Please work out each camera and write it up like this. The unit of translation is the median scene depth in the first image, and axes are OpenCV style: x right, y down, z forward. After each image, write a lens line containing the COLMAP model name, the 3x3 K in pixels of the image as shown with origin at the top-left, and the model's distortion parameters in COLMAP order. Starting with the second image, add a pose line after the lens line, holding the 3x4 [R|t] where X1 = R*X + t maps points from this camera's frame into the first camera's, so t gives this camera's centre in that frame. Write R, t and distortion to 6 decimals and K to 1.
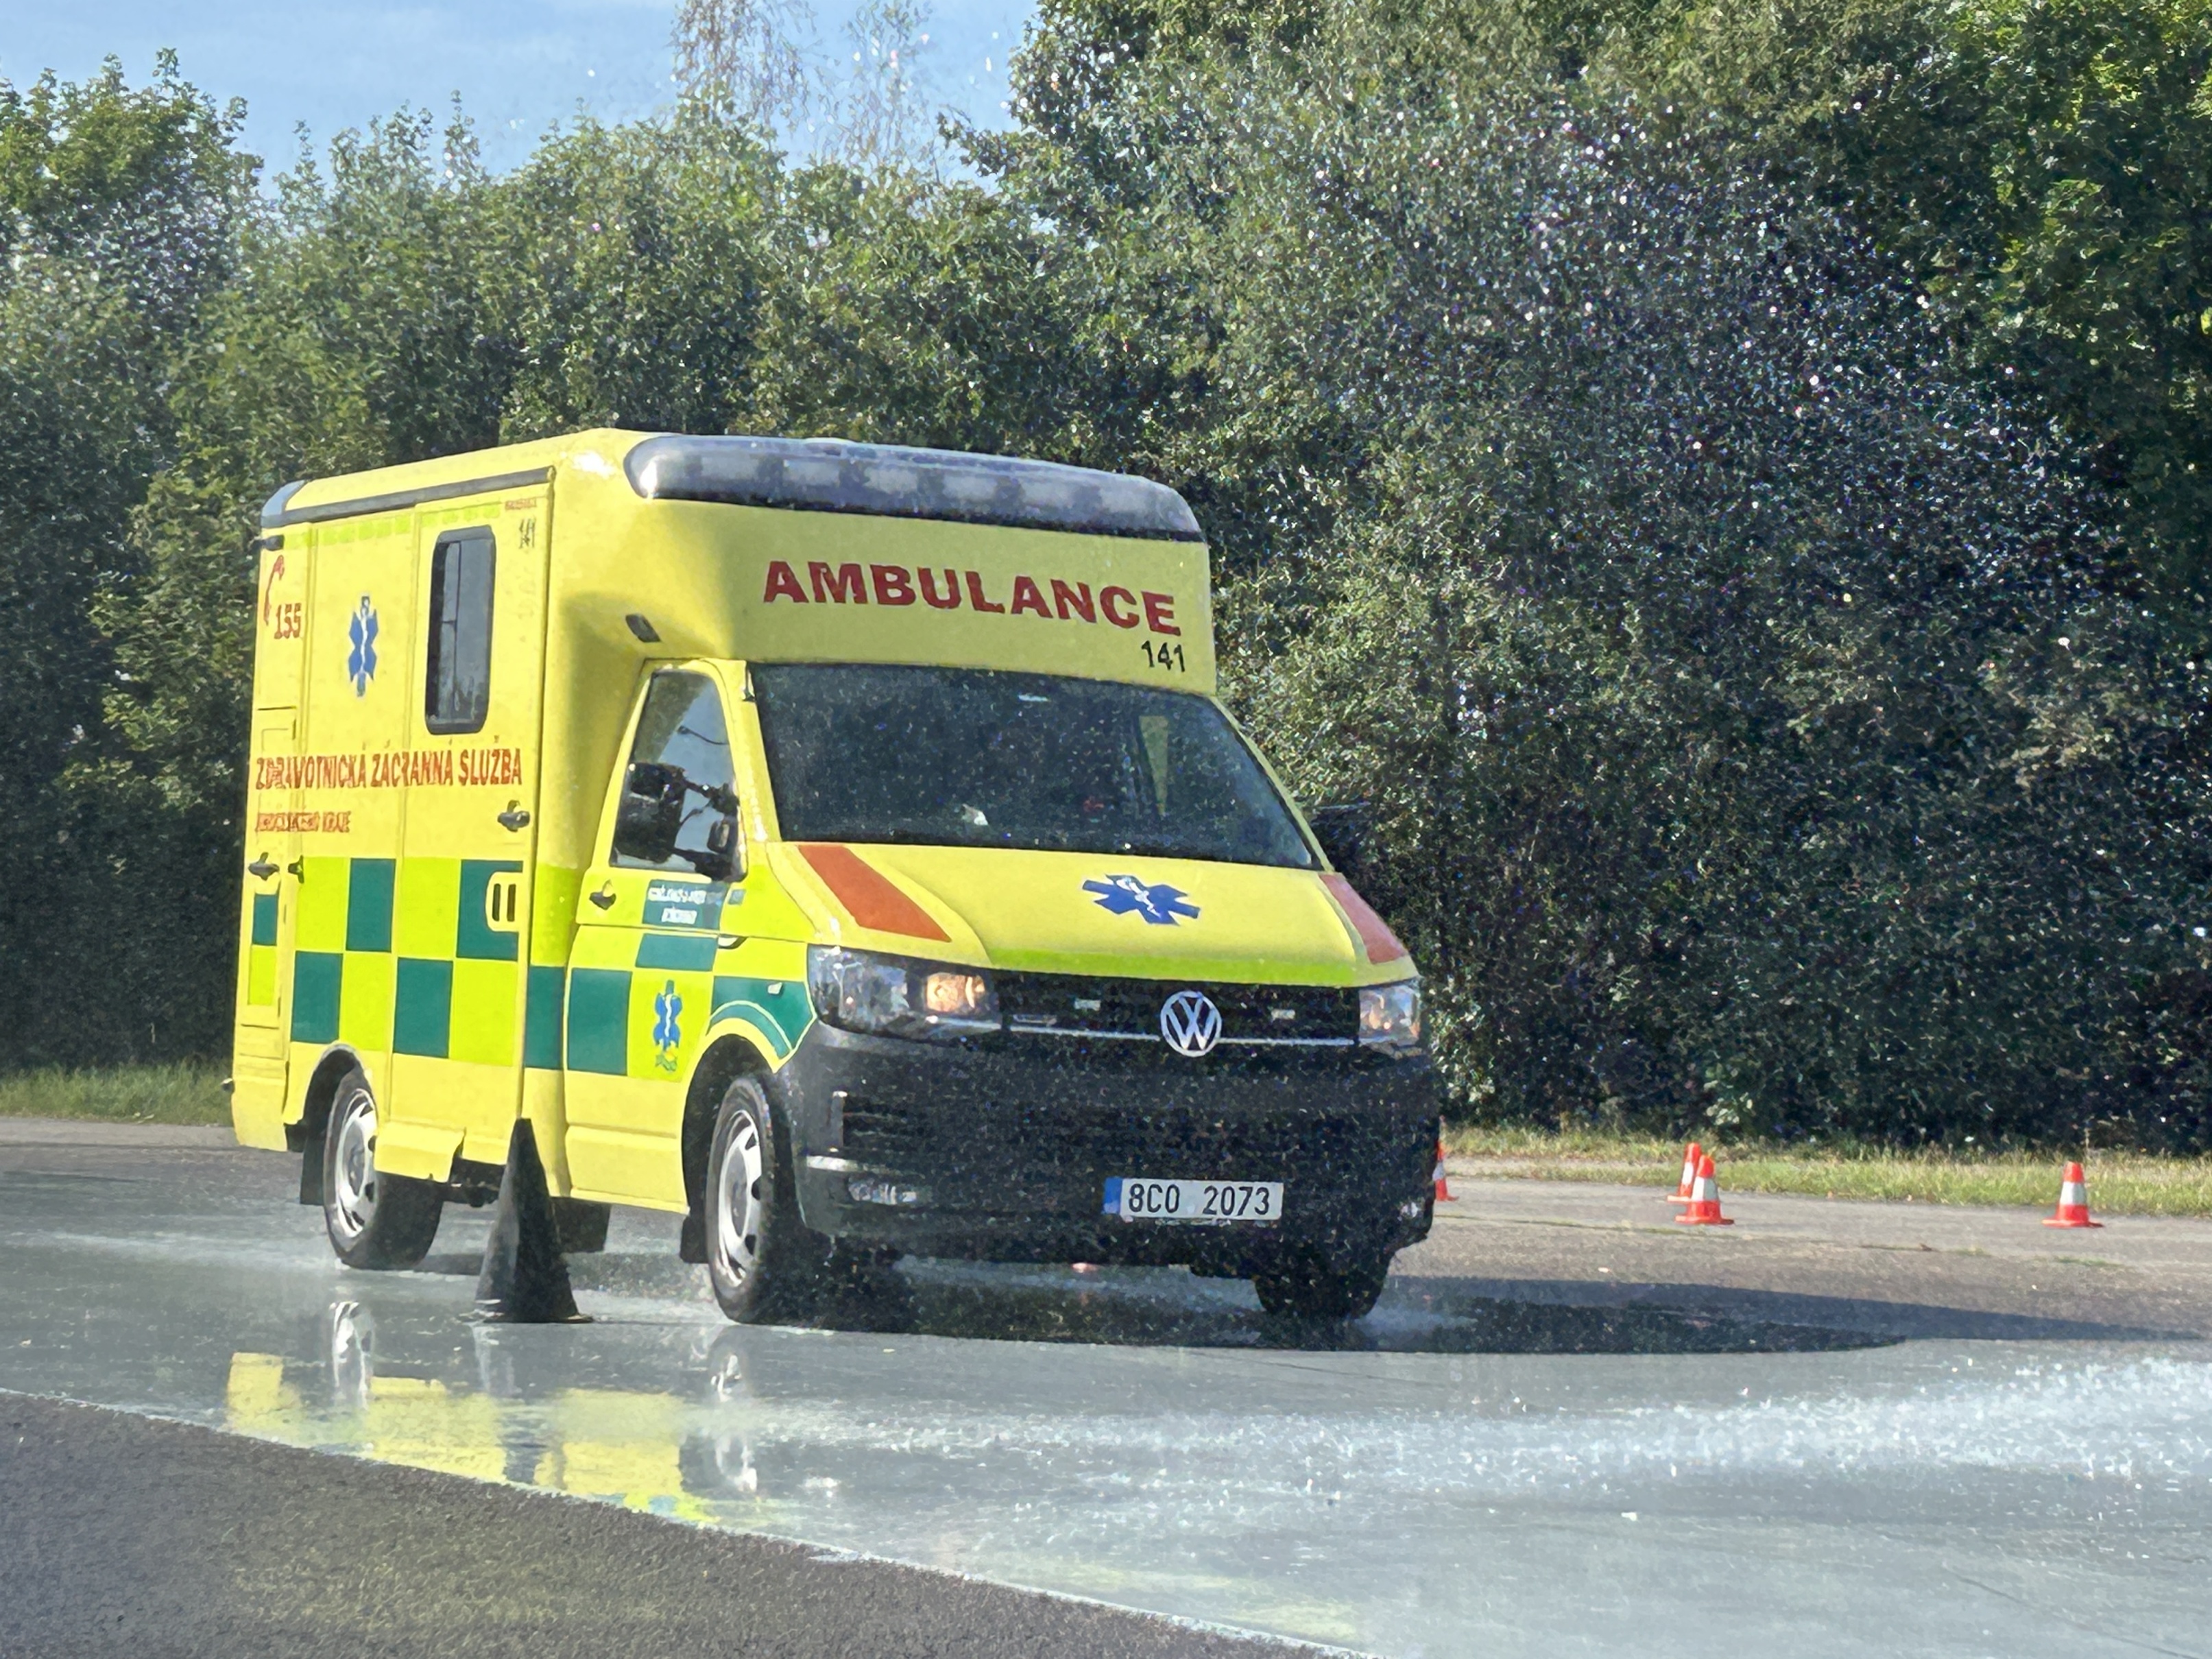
lens RADIAL K [[6007.8, 0, 1106.0], [0, 6007.8, 829.5], [0, 0, 1]] dist [0.372255, -0.499471]
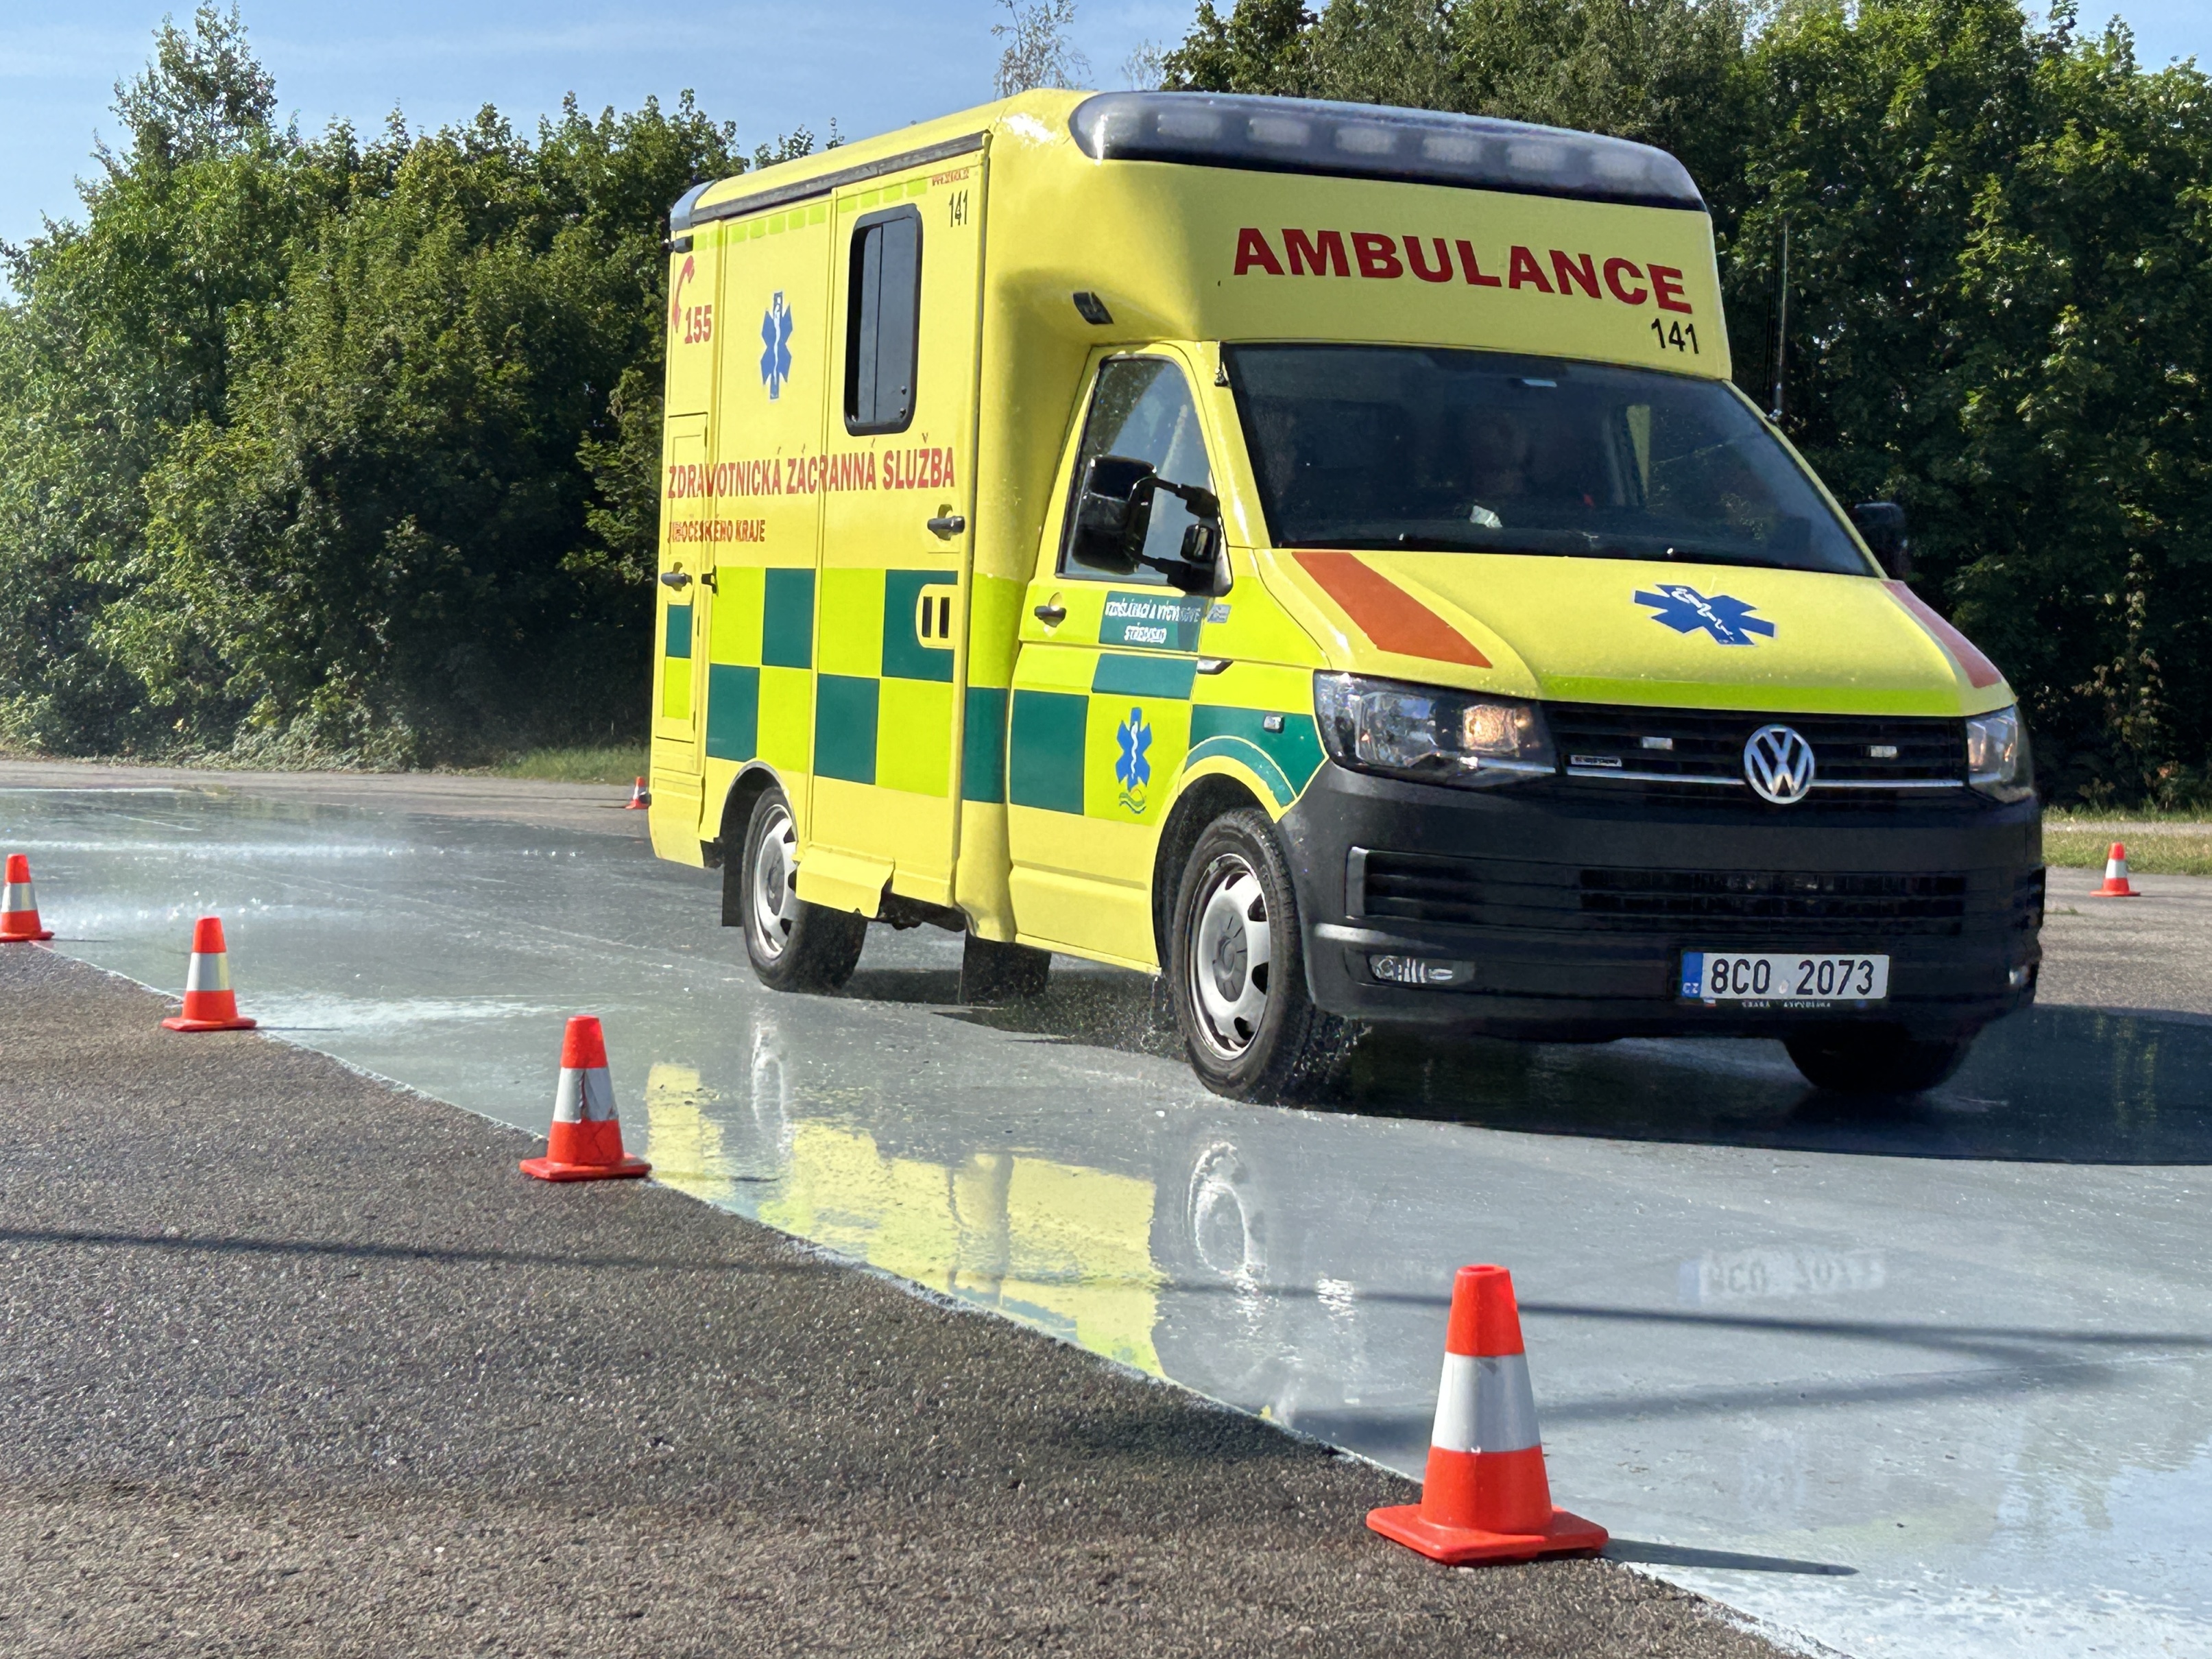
lens RADIAL K [[4570.8, 0, 1106.0], [0, 4570.8, 829.5], [0, 0, 1]] dist [0.384910, -0.060195]
pose [[0.998946, 0.000537, -0.045903, -0.043755], [0.002294, 0.998098, 0.061603, 0.001634], [0.045849, -0.061644, 0.997045, 0.318249]]
